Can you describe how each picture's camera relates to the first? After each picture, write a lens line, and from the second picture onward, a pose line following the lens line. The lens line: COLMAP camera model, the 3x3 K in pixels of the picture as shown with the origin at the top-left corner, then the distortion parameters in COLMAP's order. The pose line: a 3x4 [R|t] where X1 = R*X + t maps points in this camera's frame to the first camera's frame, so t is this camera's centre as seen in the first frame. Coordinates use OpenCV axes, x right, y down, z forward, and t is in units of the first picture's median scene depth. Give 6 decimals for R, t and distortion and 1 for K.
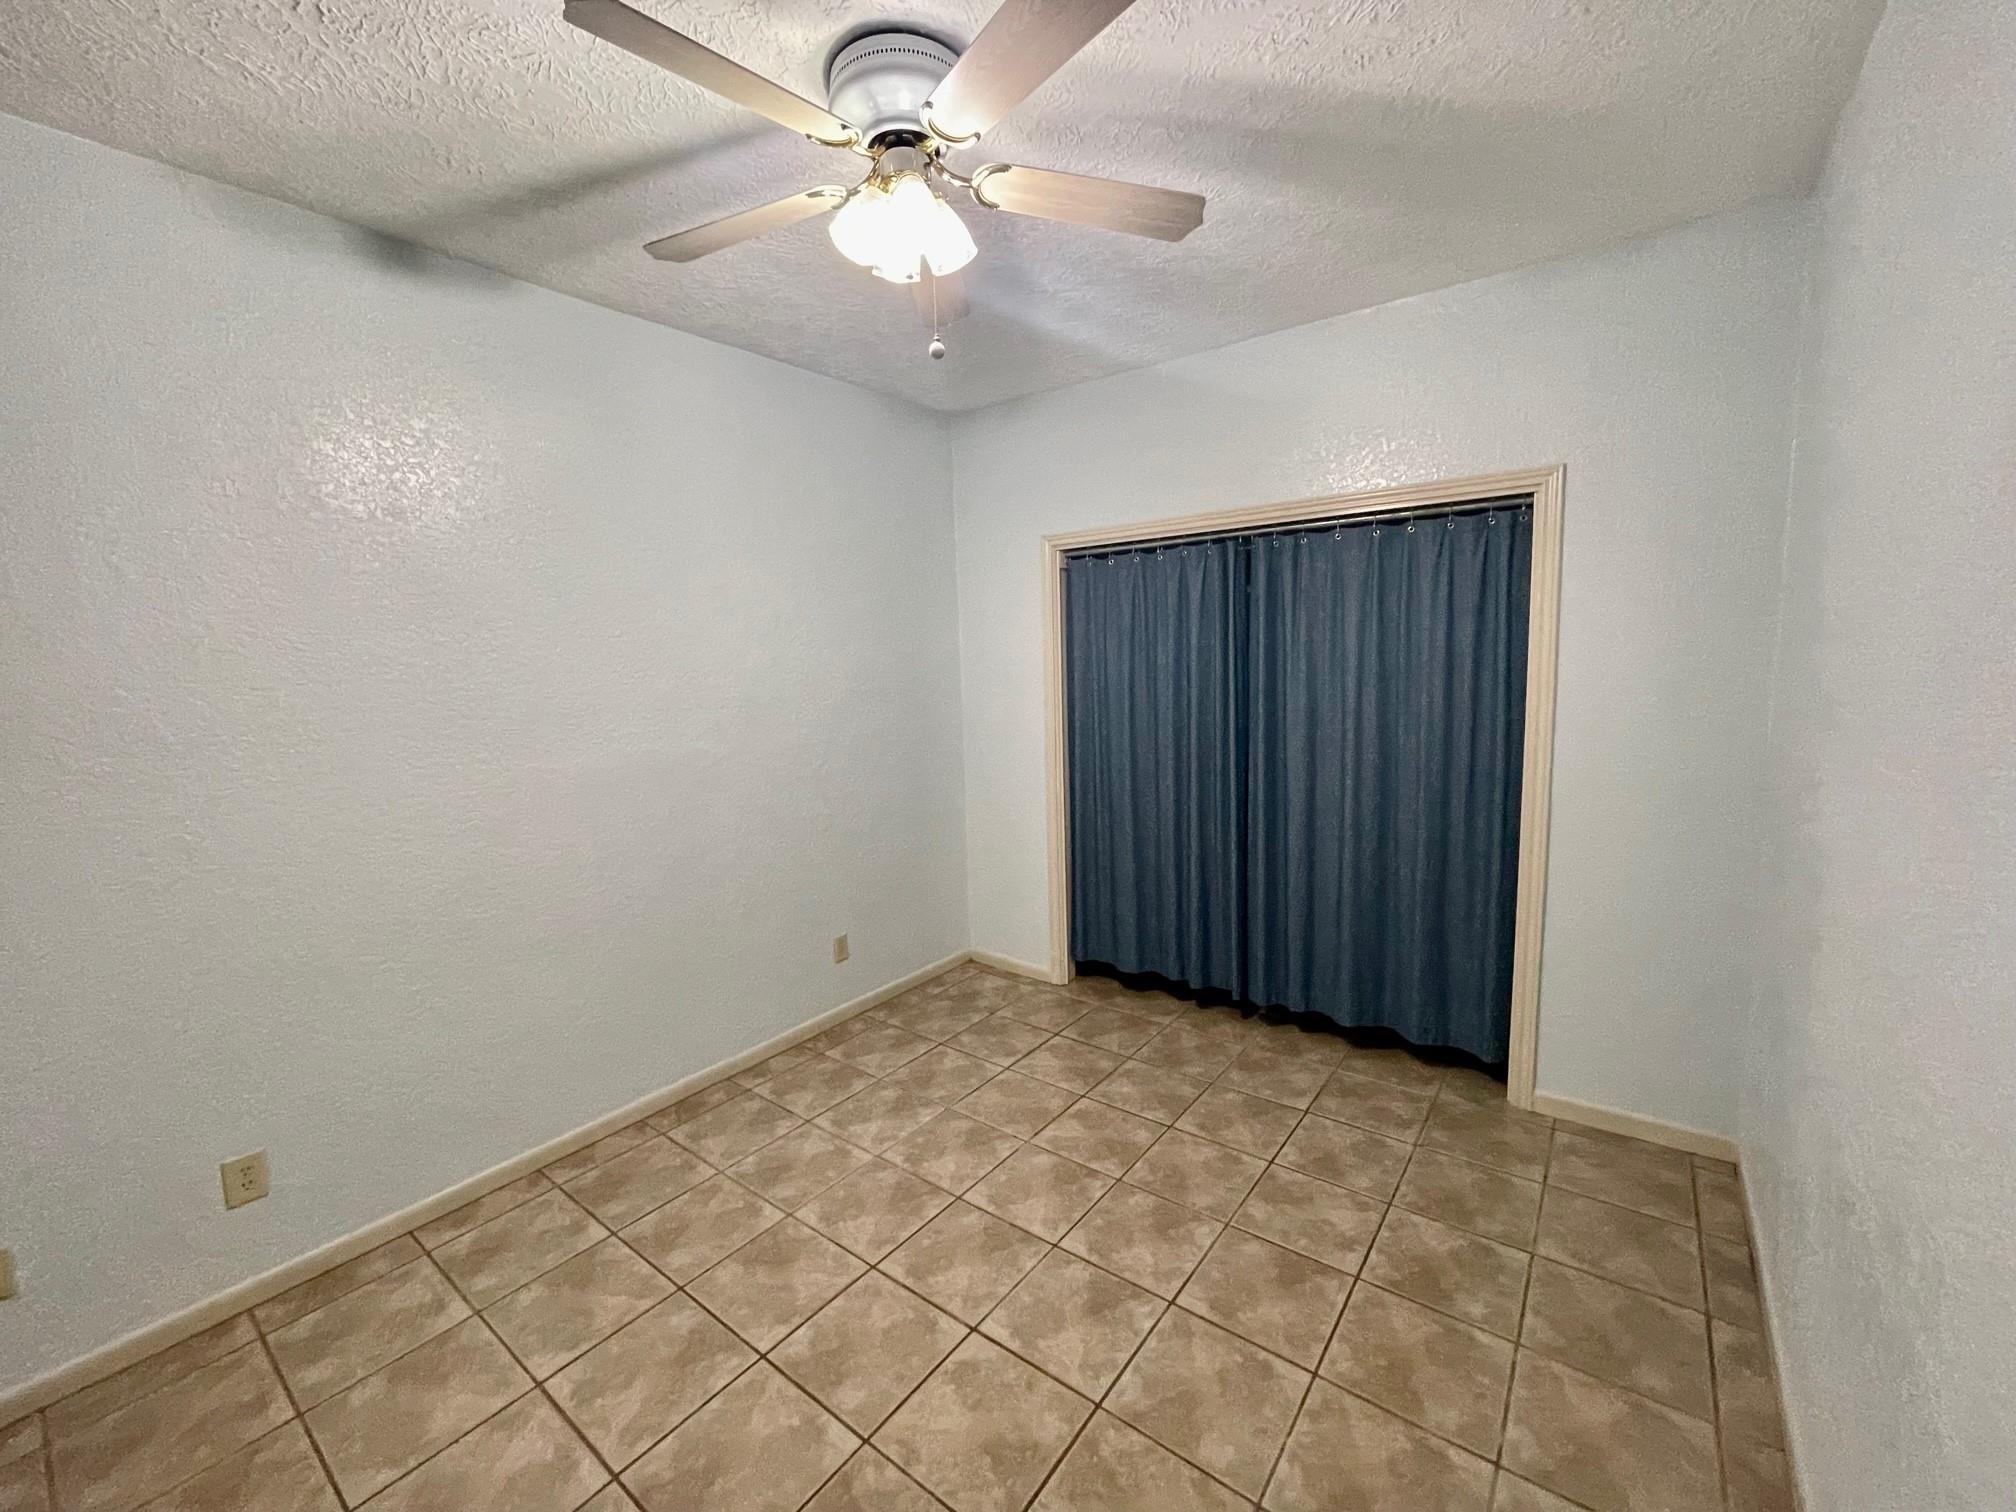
lens RADIAL K [[818.4, 0, 1011.4], [0, 818.4, 741.5], [0, 0, 1]] dist [-0.001750, 0.000325]
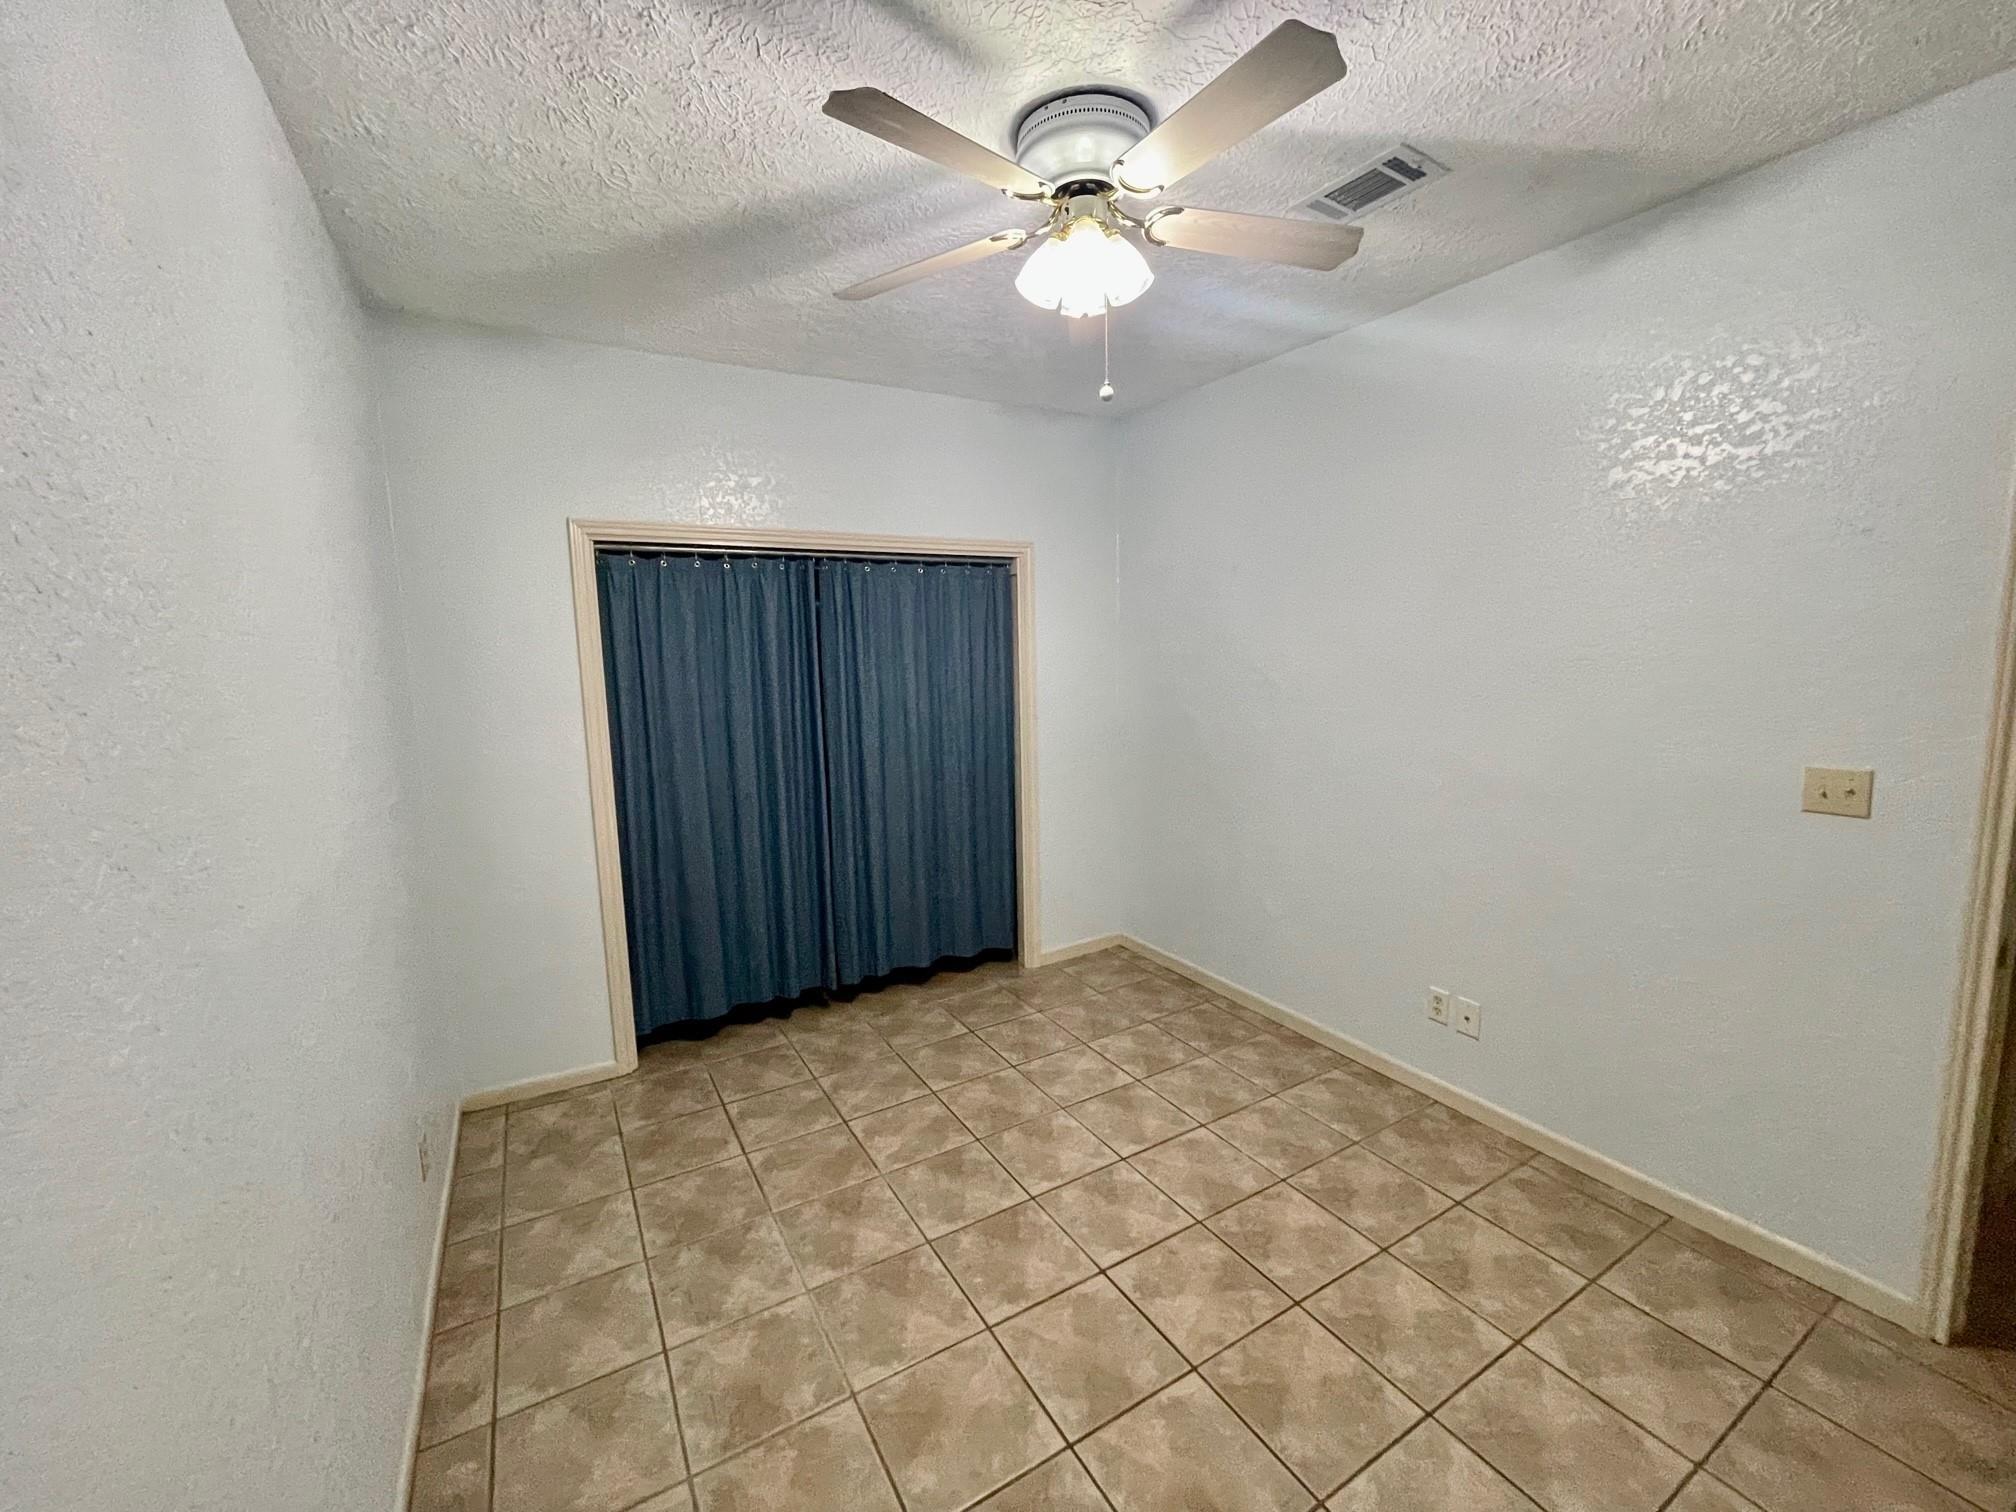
lens RADIAL K [[818.4, 0, 997.3], [0, 818.4, 743.5], [0, 0, 1]] dist [-0.001750, 0.000325]
pose [[0.383353, -0.093607, 0.918846, -0.722464], [0.109610, 0.992431, 0.055372, -0.047746], [-0.917075, 0.079488, 0.390712, 0.438442]]
